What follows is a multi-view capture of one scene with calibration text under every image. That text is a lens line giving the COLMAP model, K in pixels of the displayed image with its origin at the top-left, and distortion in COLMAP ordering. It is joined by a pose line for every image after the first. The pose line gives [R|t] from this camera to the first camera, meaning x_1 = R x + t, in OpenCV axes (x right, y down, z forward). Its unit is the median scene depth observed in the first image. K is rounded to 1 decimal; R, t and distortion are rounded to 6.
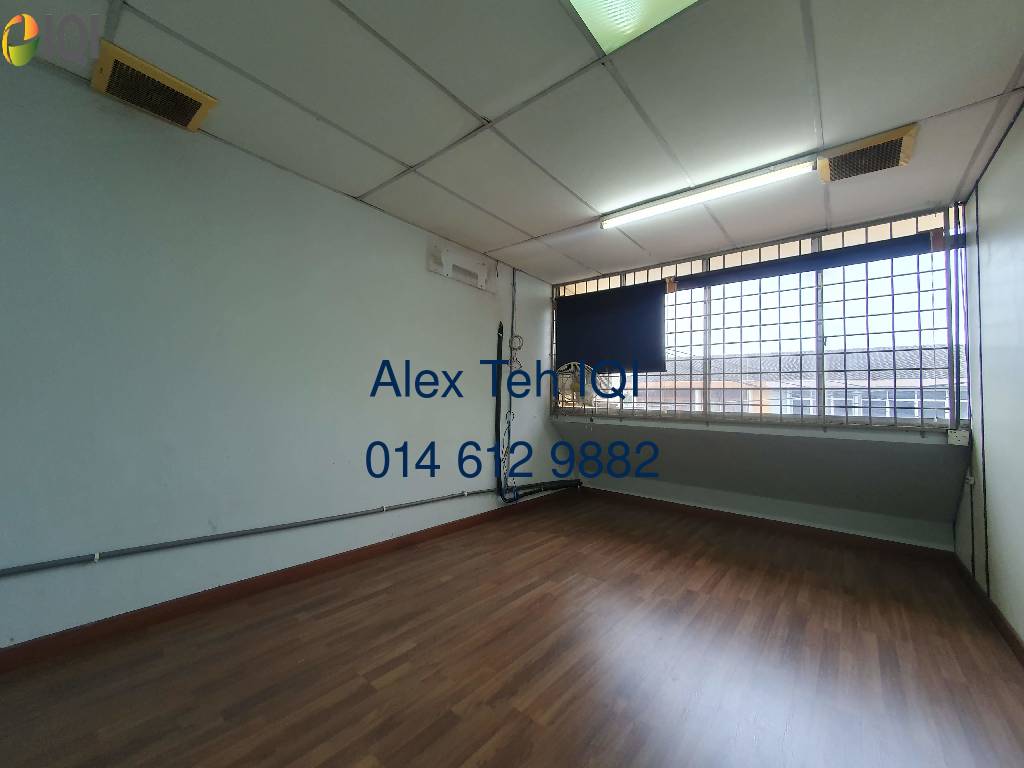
lens RADIAL K [[413.1, 0, 502.2], [0, 413.1, 382.1], [0, 0, 1]] dist [0.003553, 0.000430]
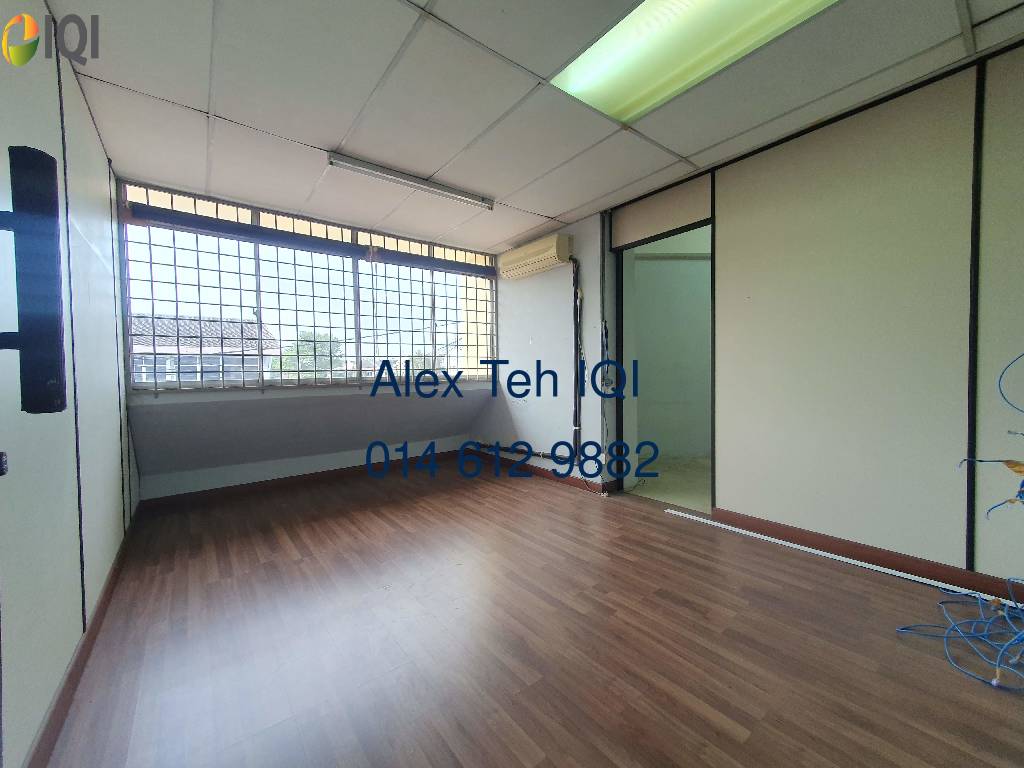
lens RADIAL K [[413.1, 0, 510.1], [0, 413.1, 385.1], [0, 0, 1]] dist [0.003553, 0.000430]
pose [[0.170991, -0.062917, 0.983262, -0.192424], [-0.025401, 0.997346, 0.068235, 0.002925], [-0.984945, -0.036643, 0.168939, 0.168505]]
